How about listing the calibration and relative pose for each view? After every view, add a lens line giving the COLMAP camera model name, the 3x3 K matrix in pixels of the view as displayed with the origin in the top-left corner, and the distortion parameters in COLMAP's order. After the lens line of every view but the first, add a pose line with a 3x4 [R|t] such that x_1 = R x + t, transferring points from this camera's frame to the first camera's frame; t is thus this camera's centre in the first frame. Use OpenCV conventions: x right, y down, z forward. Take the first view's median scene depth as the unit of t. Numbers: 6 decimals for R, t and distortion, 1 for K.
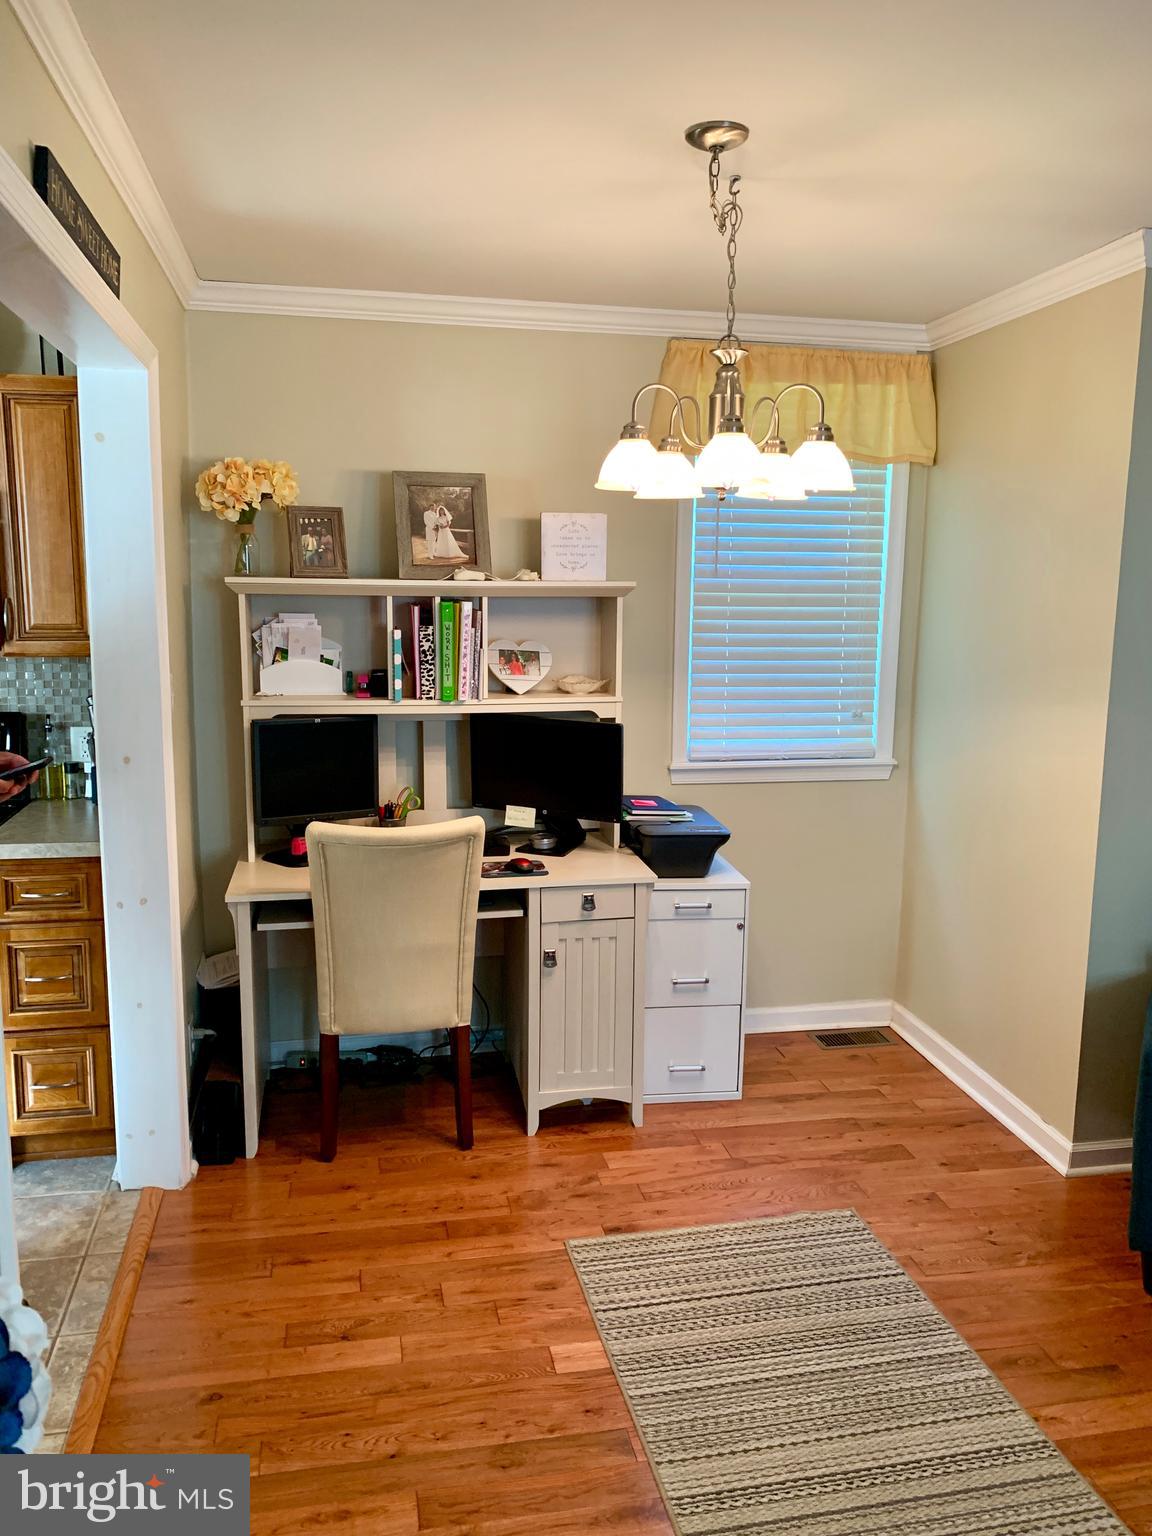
lens RADIAL K [[1183.4, 0, 576.0], [0, 1183.4, 768.0], [0, 0, 1]] dist [0.045802, -0.039638]
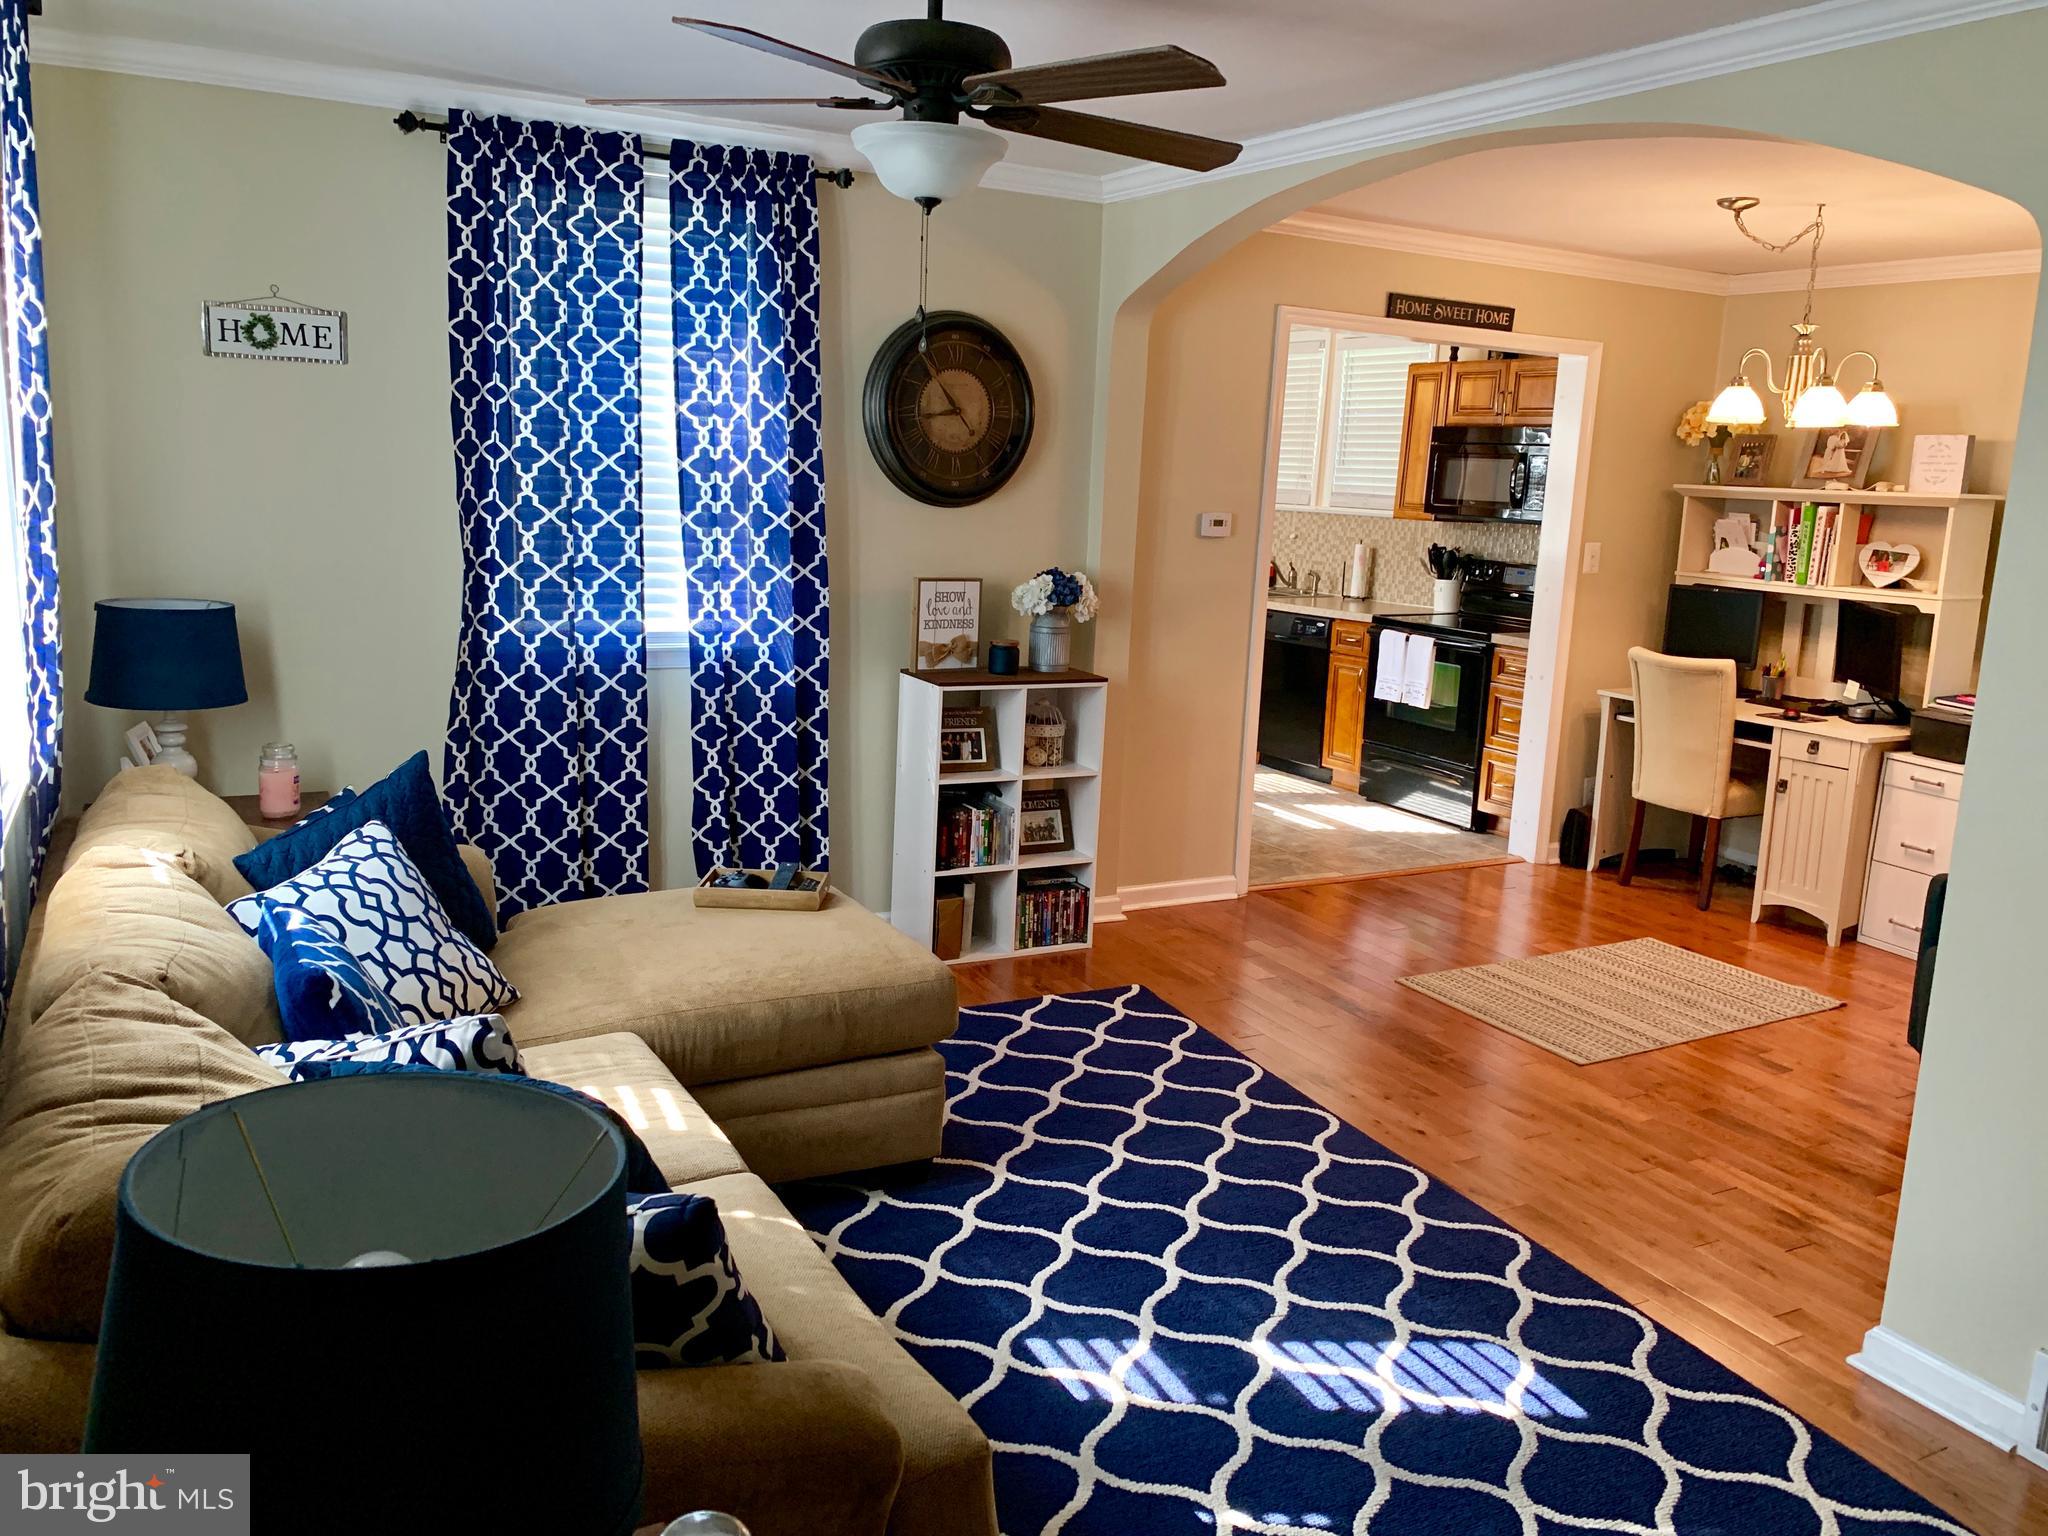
lens RADIAL K [[1554.8, 0, 1024.0], [0, 1554.8, 768.0], [0, 0, 1]] dist [0.006682, 0.002032]
pose [[0.298655, 0.185454, -0.936169, 1.262032], [-0.185907, 0.973451, 0.133532, 0.067971], [0.936079, 0.134160, 0.325203, -0.304843]]
